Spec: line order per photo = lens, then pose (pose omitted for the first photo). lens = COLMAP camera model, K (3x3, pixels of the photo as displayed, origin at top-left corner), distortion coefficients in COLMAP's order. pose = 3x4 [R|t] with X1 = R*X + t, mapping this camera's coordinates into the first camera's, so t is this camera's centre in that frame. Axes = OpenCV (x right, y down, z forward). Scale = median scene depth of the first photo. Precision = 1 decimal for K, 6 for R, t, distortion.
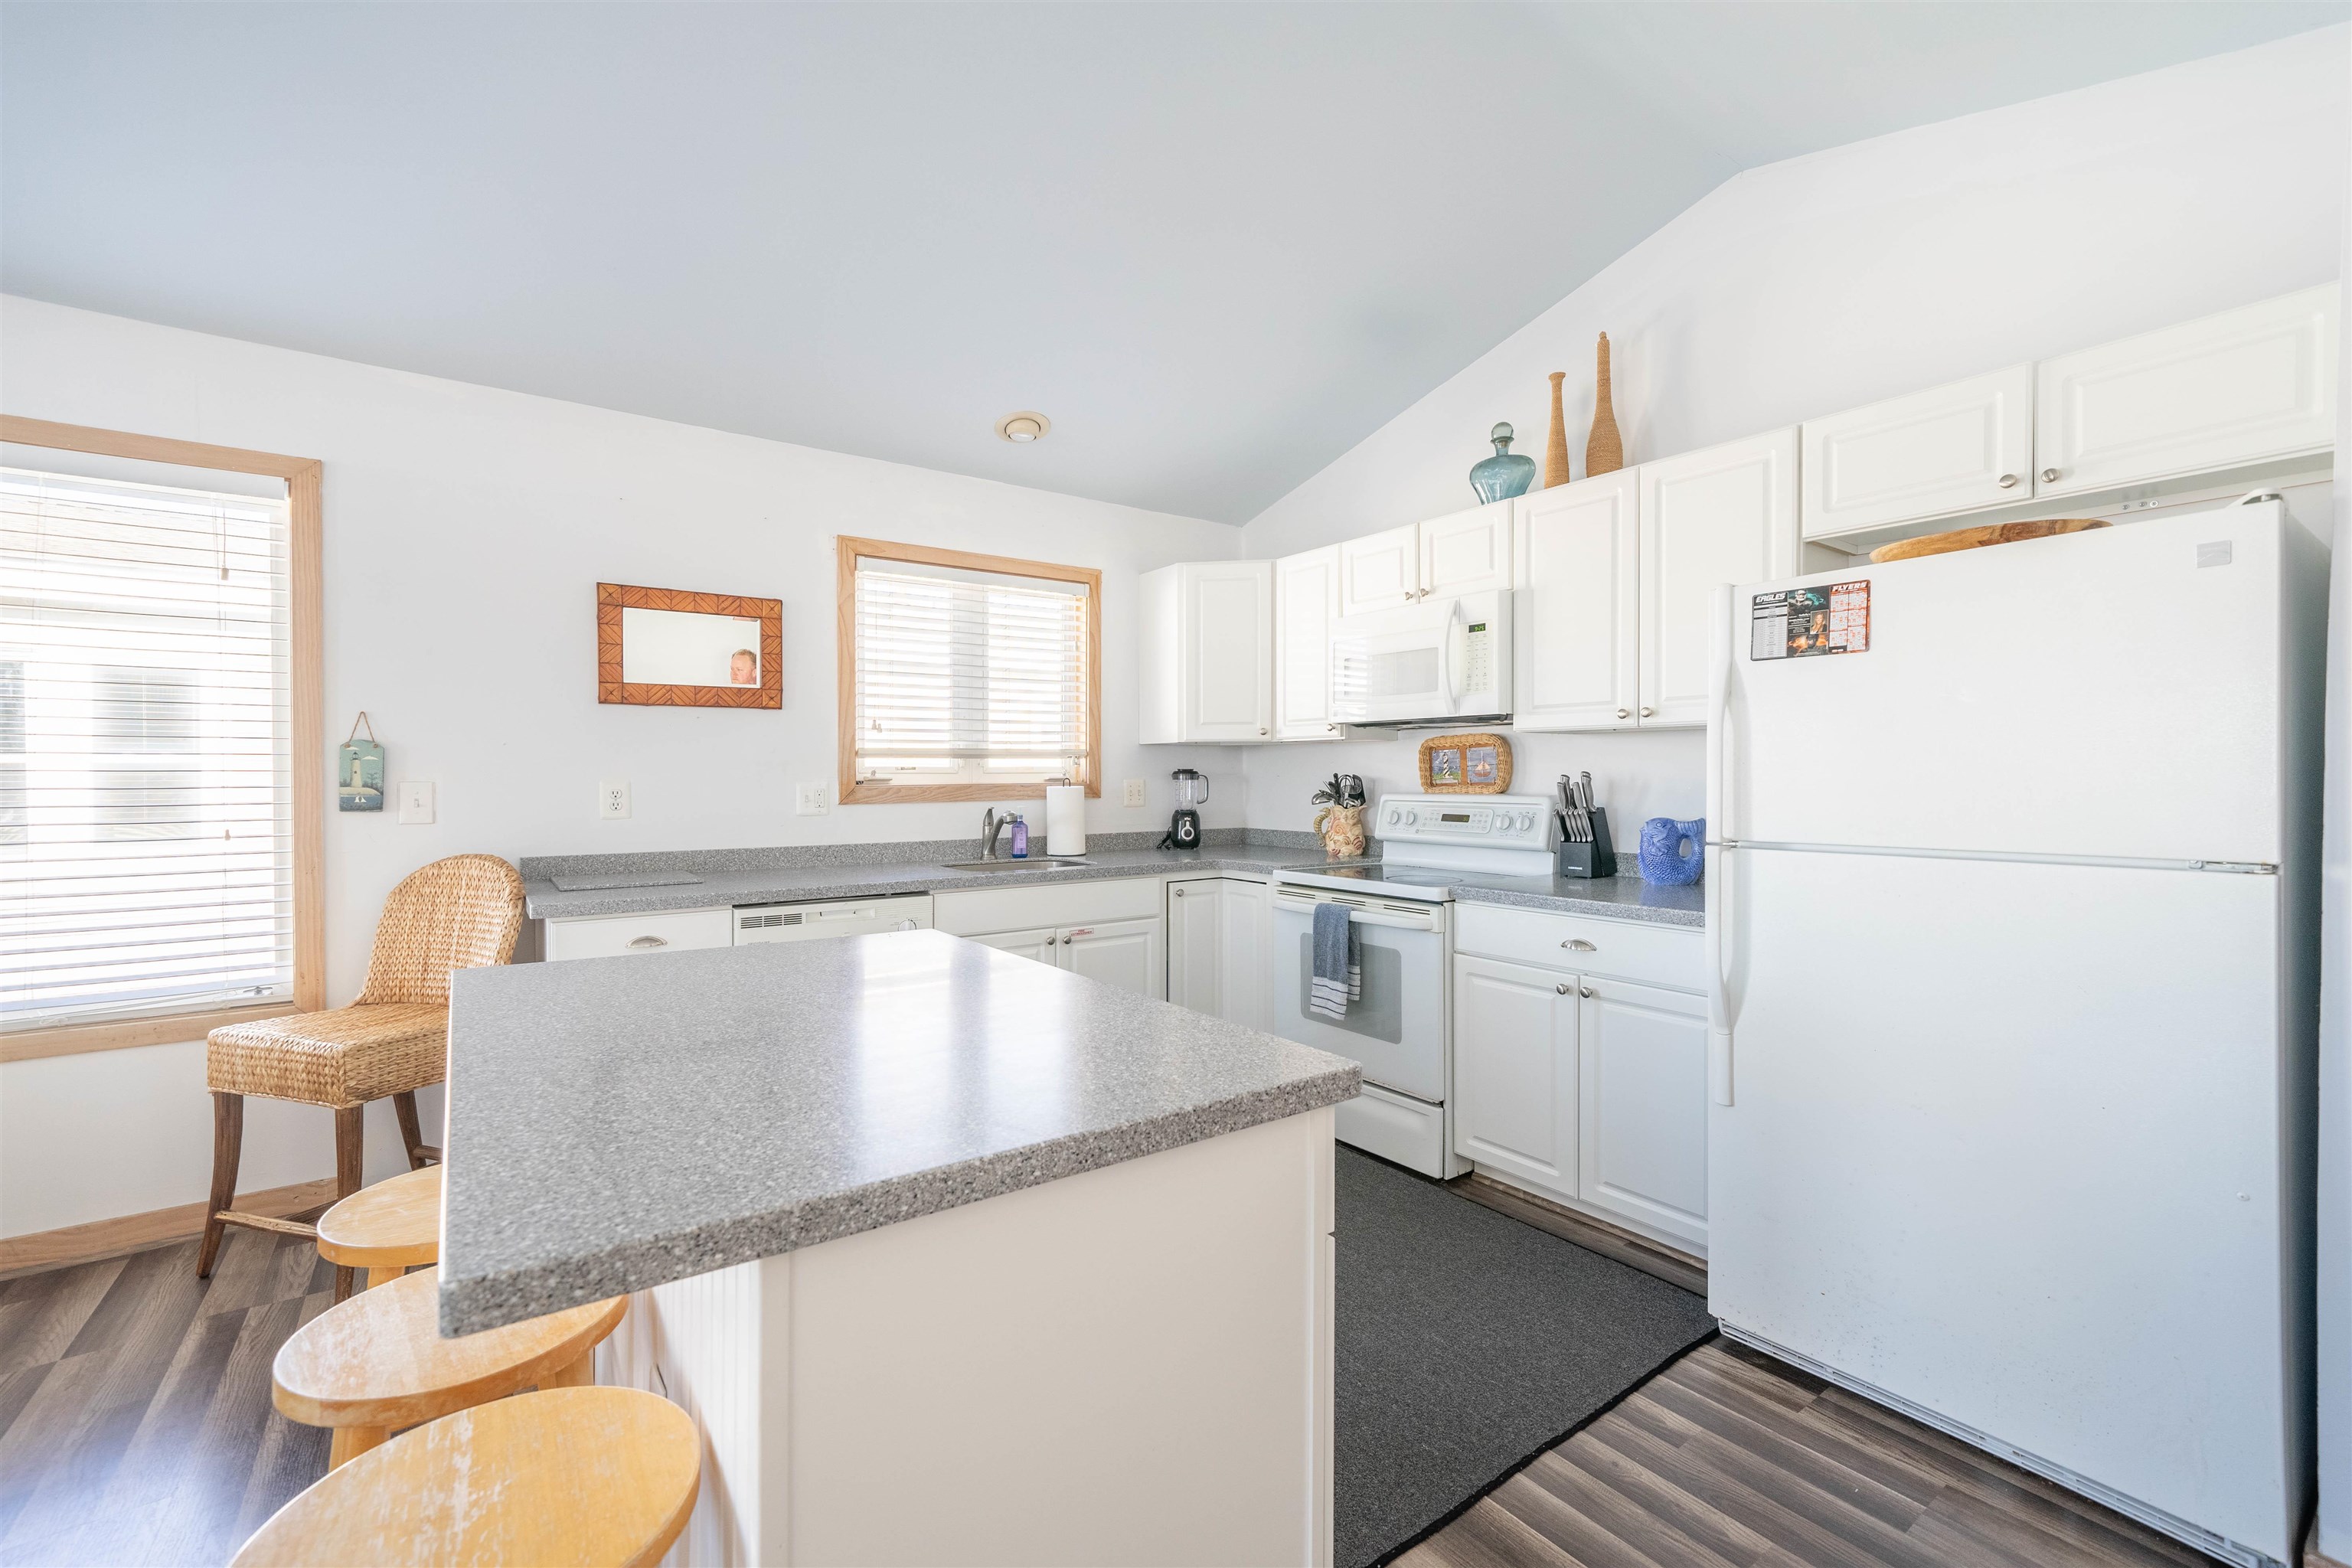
lens RADIAL K [[988.5, 0, 1179.2], [0, 988.5, 776.1], [0, 0, 1]] dist [-0.010053, -0.000166]
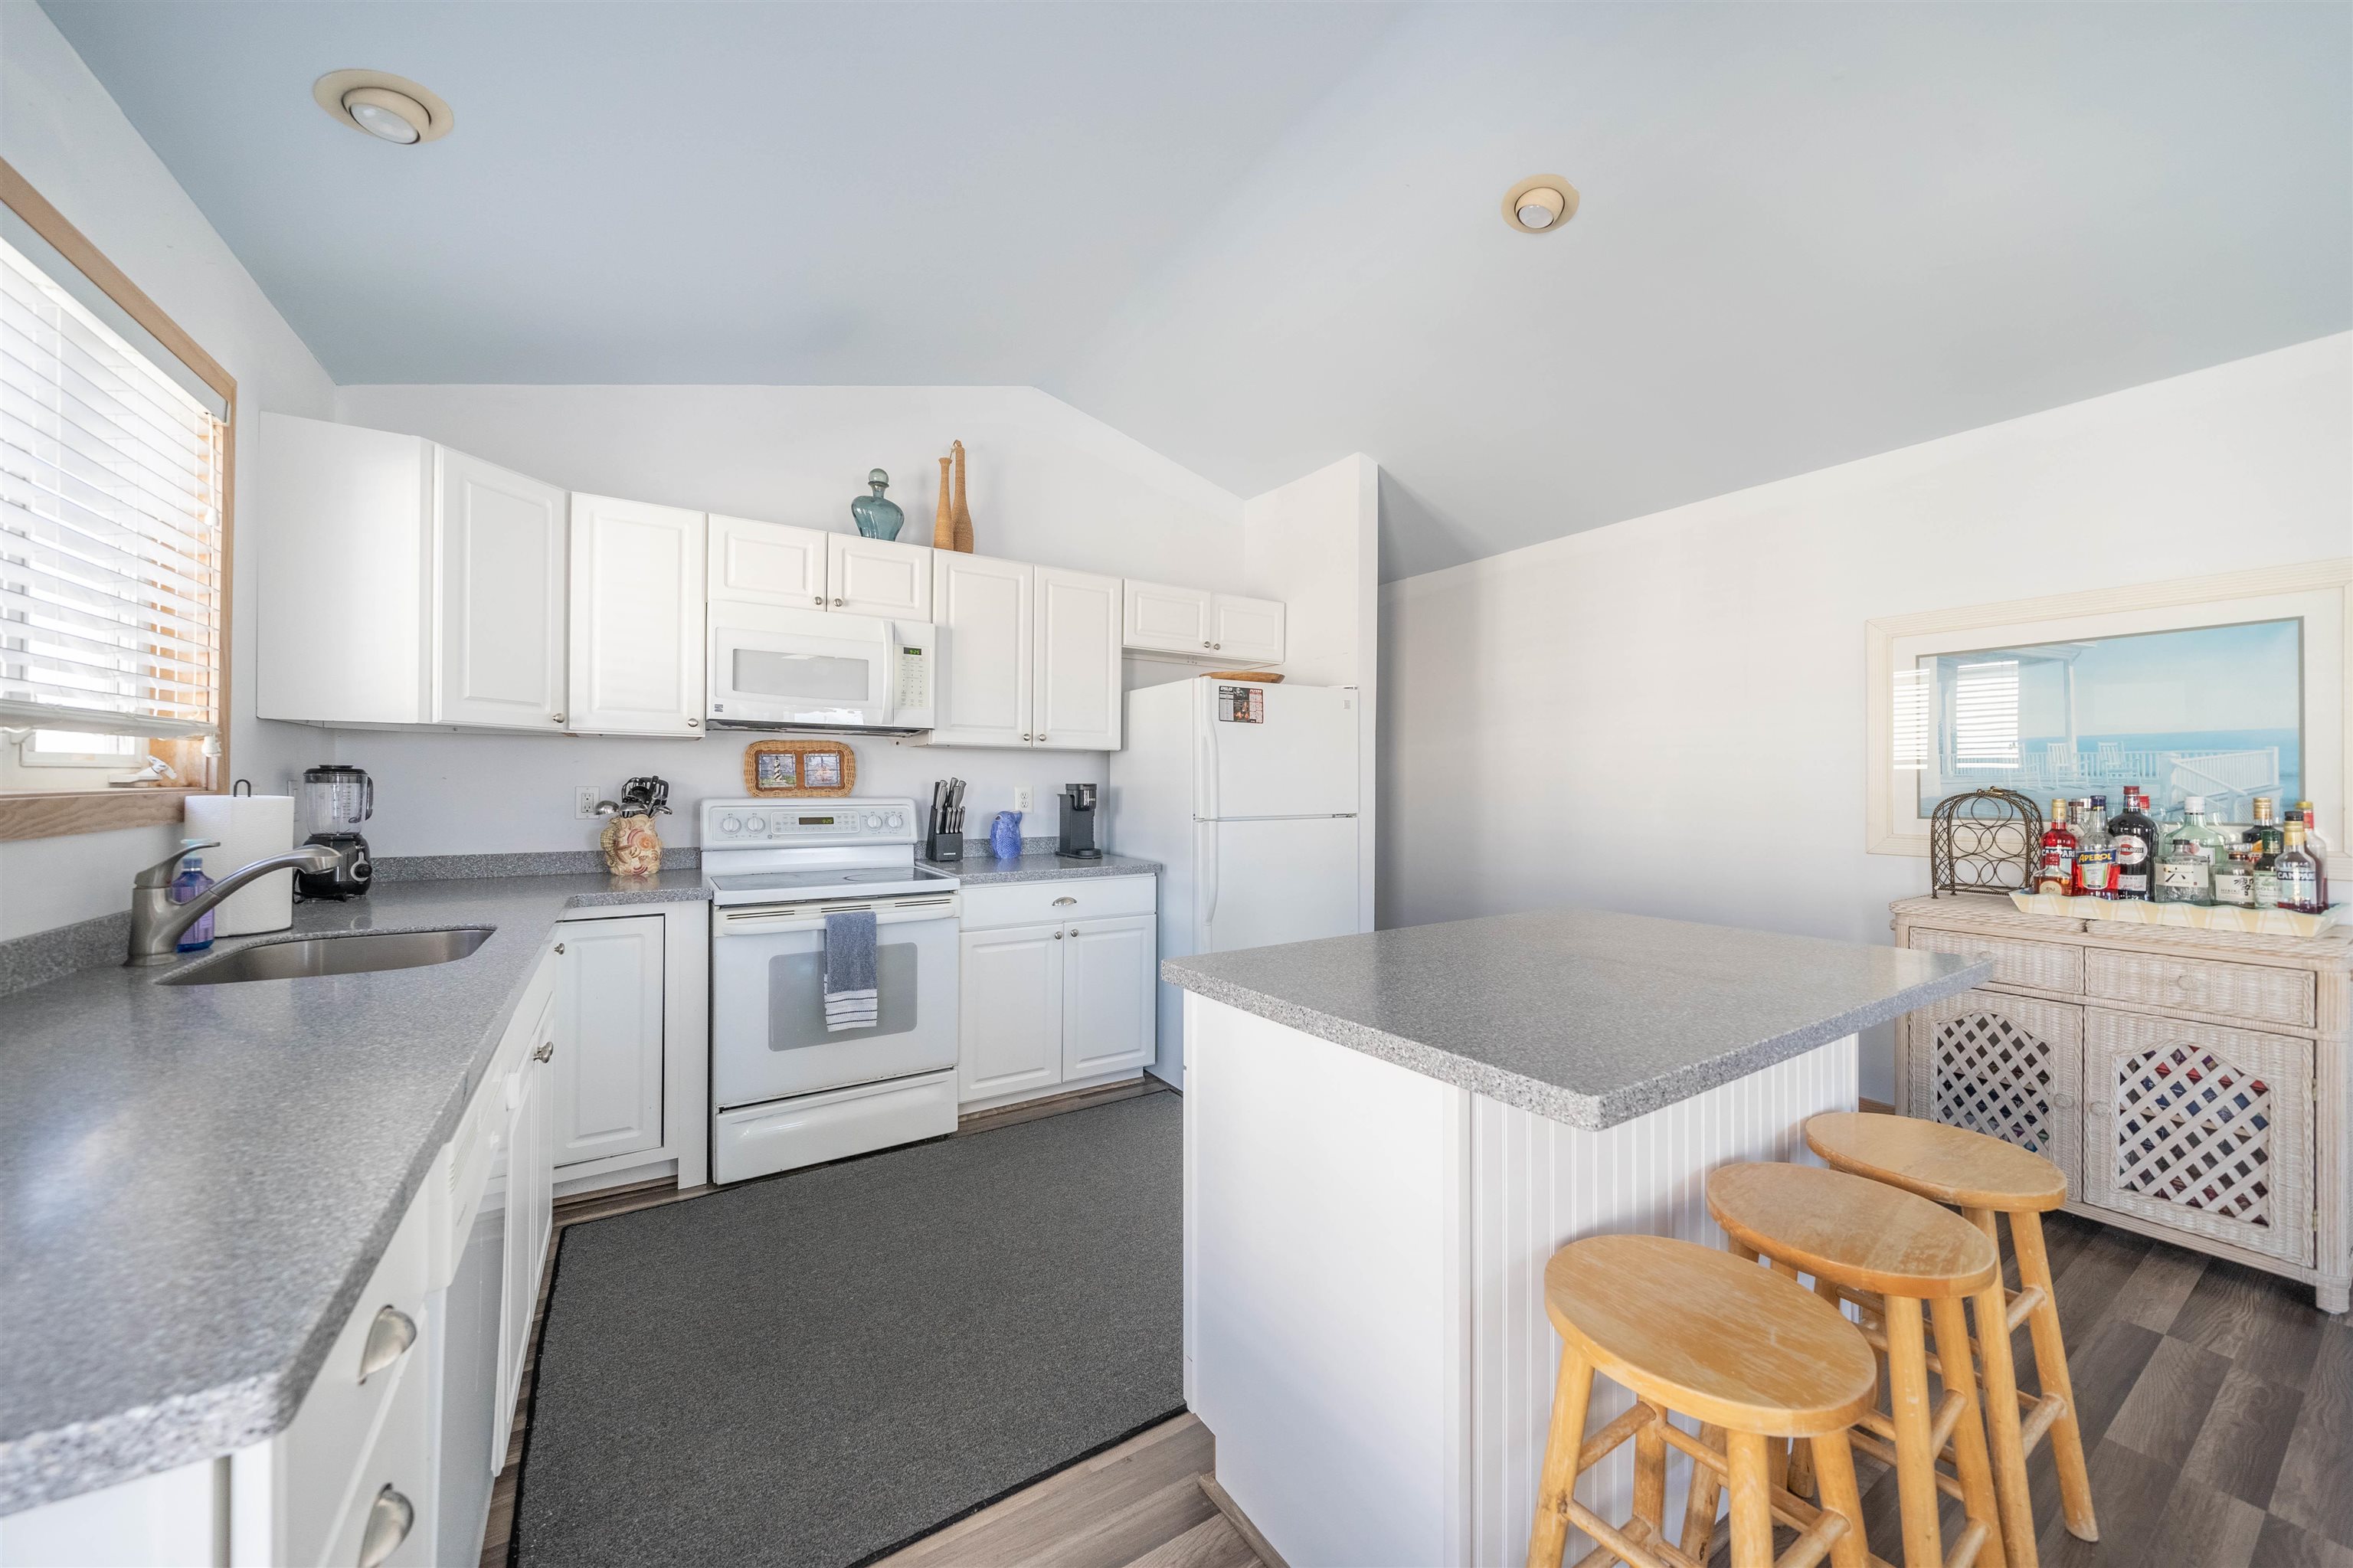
lens RADIAL K [[840.0, 0, 1170.1], [0, 840.0, 776.9], [0, 0, 1]] dist [-0.003377, -0.000247]
pose [[0.061798, 0.010443, 0.998034, -0.620774], [-0.004836, 0.999937, -0.010163, 0.003507], [-0.998077, -0.004198, 0.061845, 0.612101]]
